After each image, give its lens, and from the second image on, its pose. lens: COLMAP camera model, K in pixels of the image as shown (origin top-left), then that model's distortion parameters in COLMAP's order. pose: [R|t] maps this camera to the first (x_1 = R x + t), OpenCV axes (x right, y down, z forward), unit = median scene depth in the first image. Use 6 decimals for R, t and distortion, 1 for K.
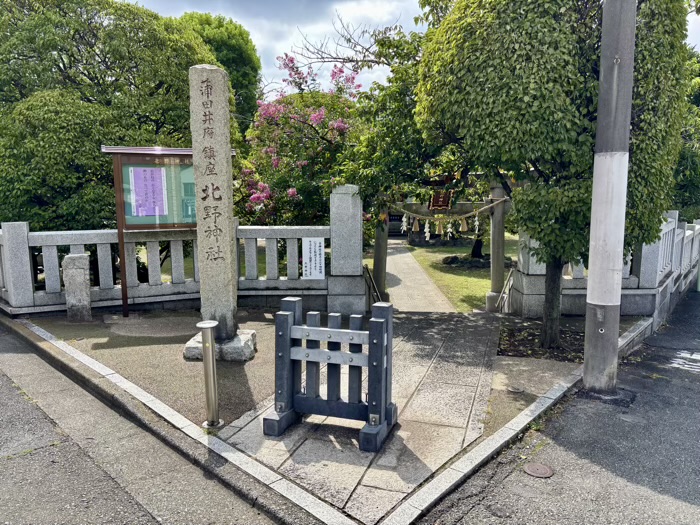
lens RADIAL K [[519.2, 0, 352.4], [0, 519.2, 265.6], [0, 0, 1]] dist [0.043027, -0.045551]
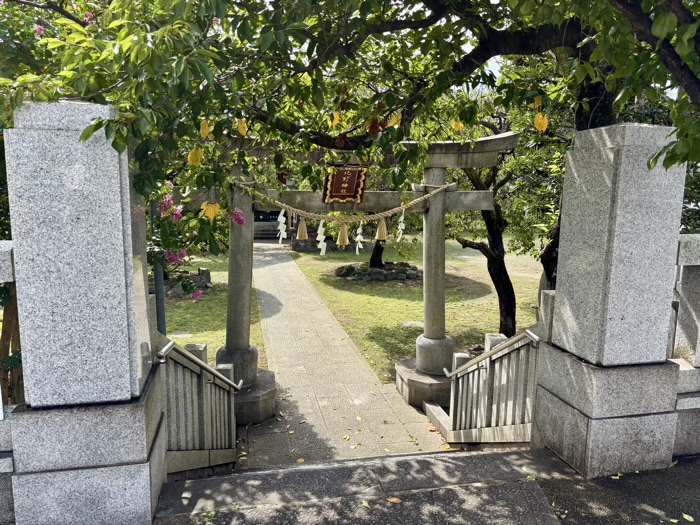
lens RADIAL K [[519.2, 0, 352.4], [0, 519.2, 265.6], [0, 0, 1]] dist [0.043027, -0.045551]
pose [[0.975447, -0.015598, 0.219682, 0.048418], [0.015572, 0.999877, 0.001849, -0.037417], [-0.219684, 0.001618, 0.975570, 0.418966]]
